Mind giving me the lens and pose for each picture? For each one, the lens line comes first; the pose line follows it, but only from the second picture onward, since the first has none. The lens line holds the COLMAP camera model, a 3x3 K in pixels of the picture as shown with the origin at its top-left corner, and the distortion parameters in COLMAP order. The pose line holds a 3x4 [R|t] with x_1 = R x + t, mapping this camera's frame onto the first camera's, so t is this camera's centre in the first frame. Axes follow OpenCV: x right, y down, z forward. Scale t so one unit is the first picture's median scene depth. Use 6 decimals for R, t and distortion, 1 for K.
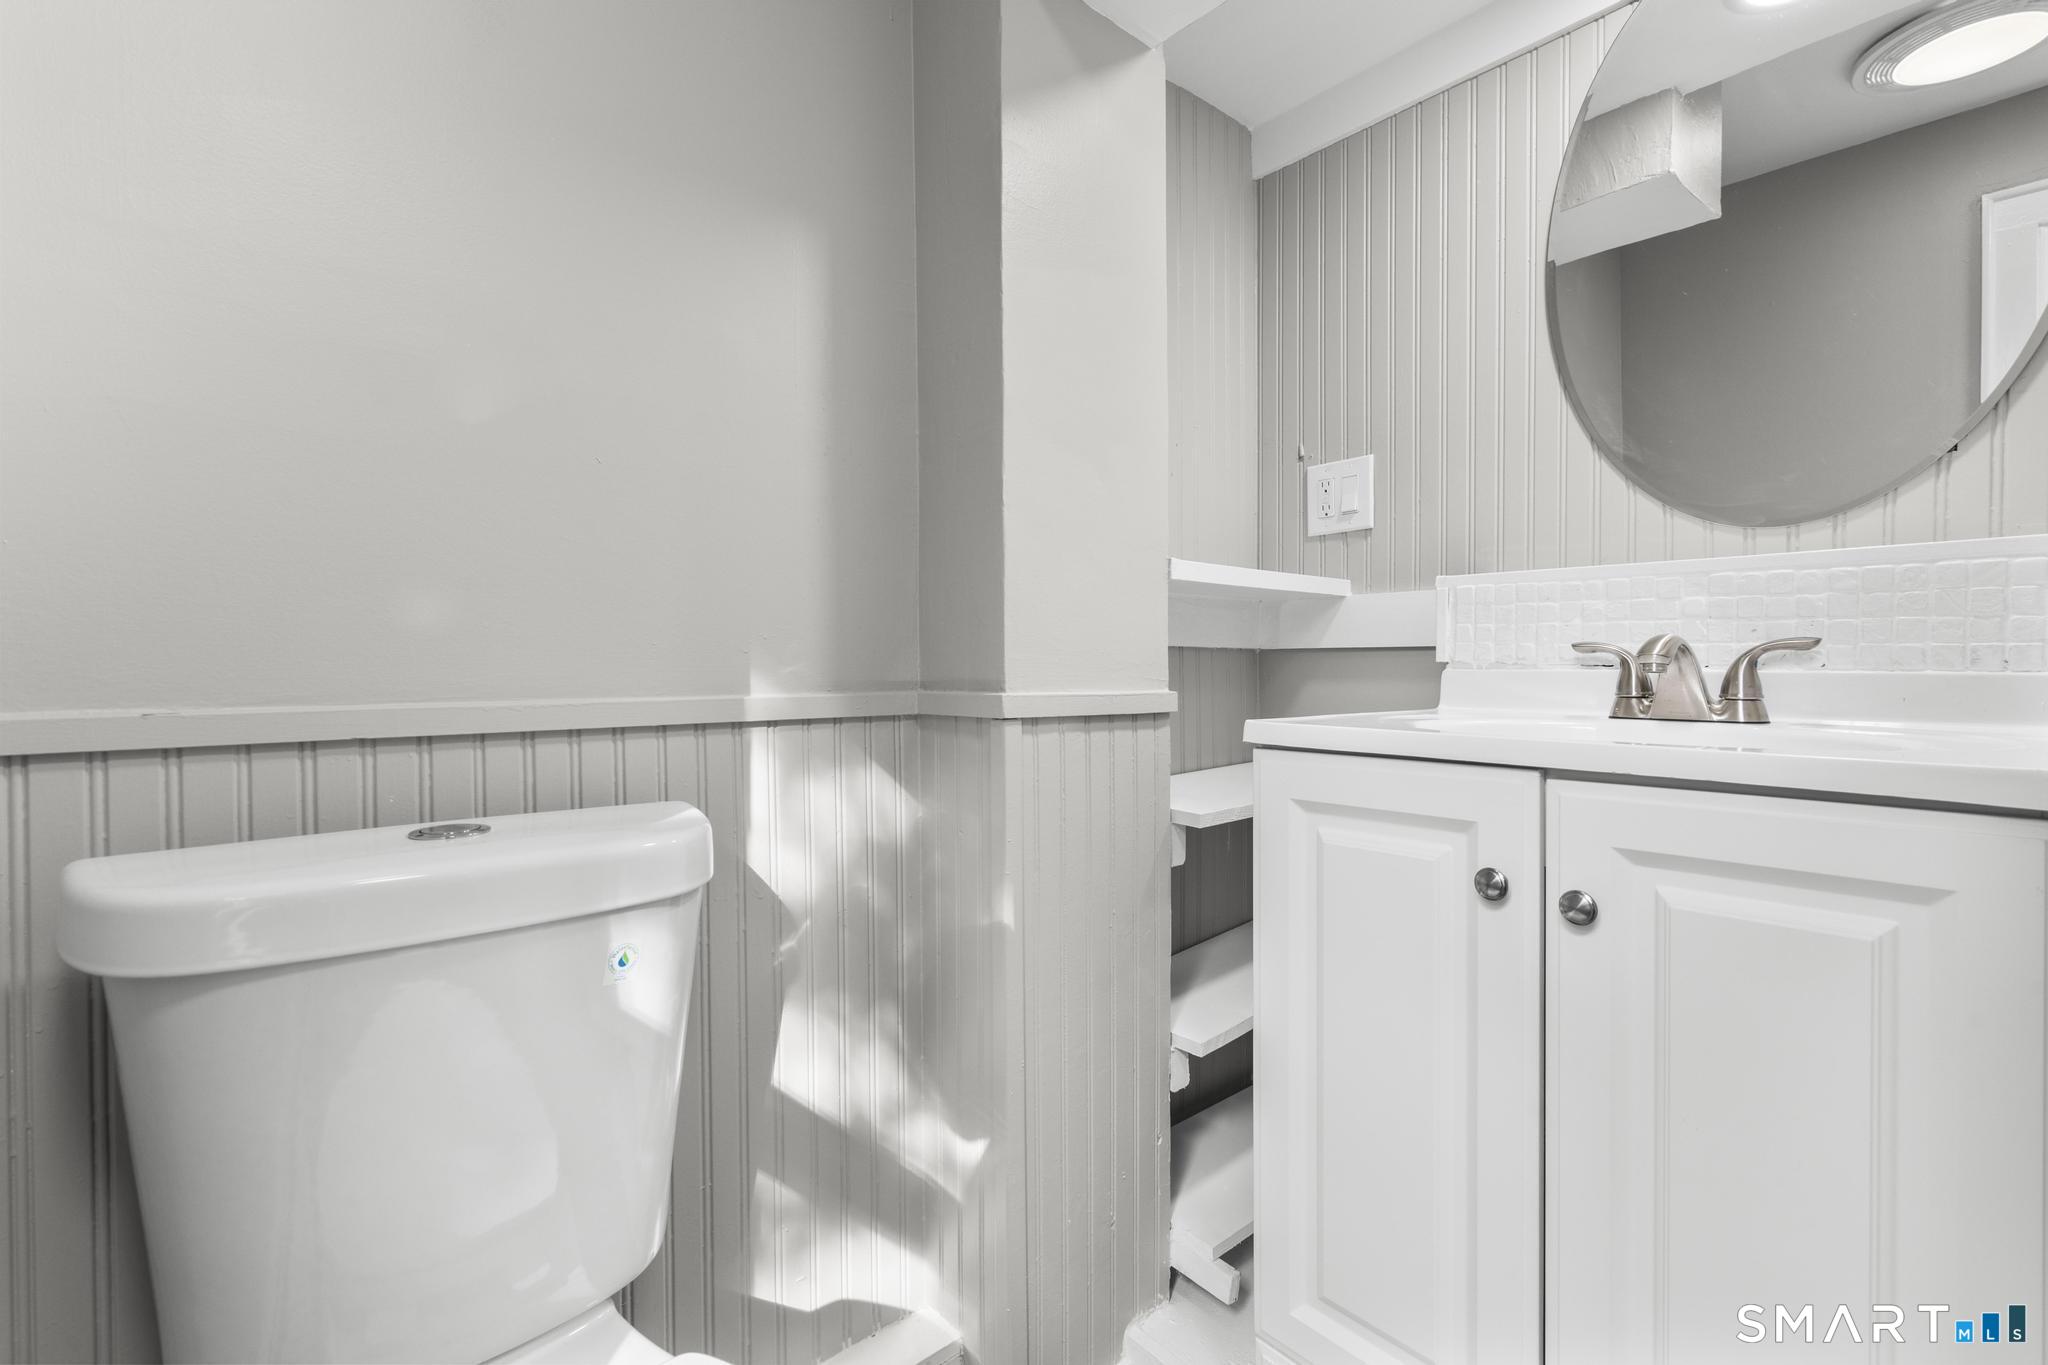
lens RADIAL K [[895.3, 0, 1025.3], [0, 895.3, 662.5], [0, 0, 1]] dist [-0.022002, 0.000500]
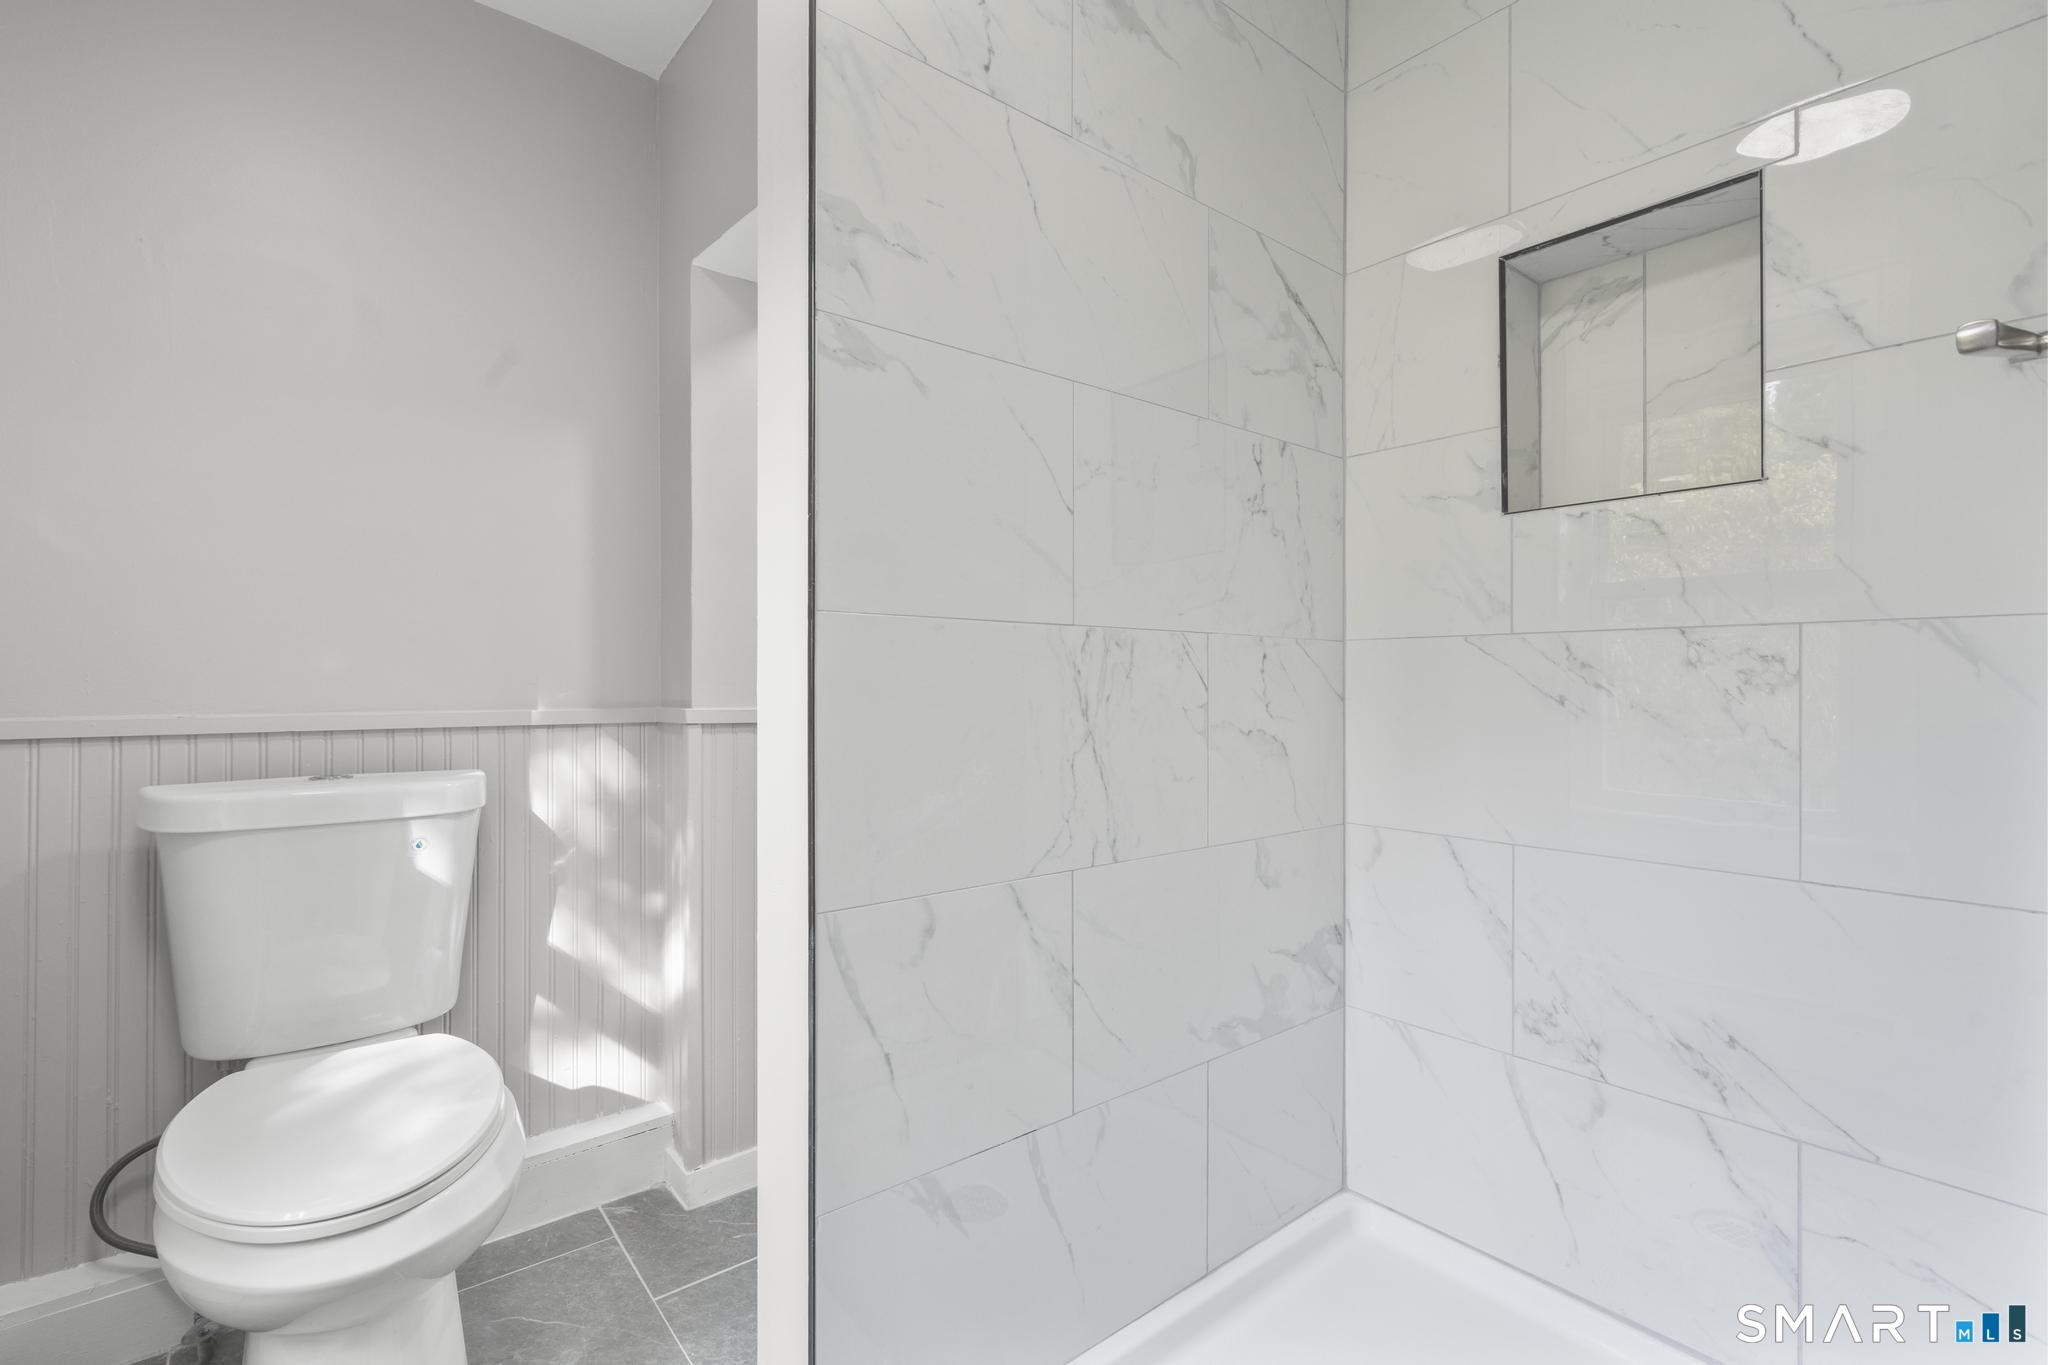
lens RADIAL K [[921.3, 0, 1030.6], [0, 921.3, 679.8], [0, 0, 1]] dist [-0.003302, 0.001049]
pose [[0.998615, -0.001588, -0.052590, 0.885269], [0.001245, 0.999978, -0.006557, -0.008436], [0.052599, 0.006483, 0.998595, -0.839614]]
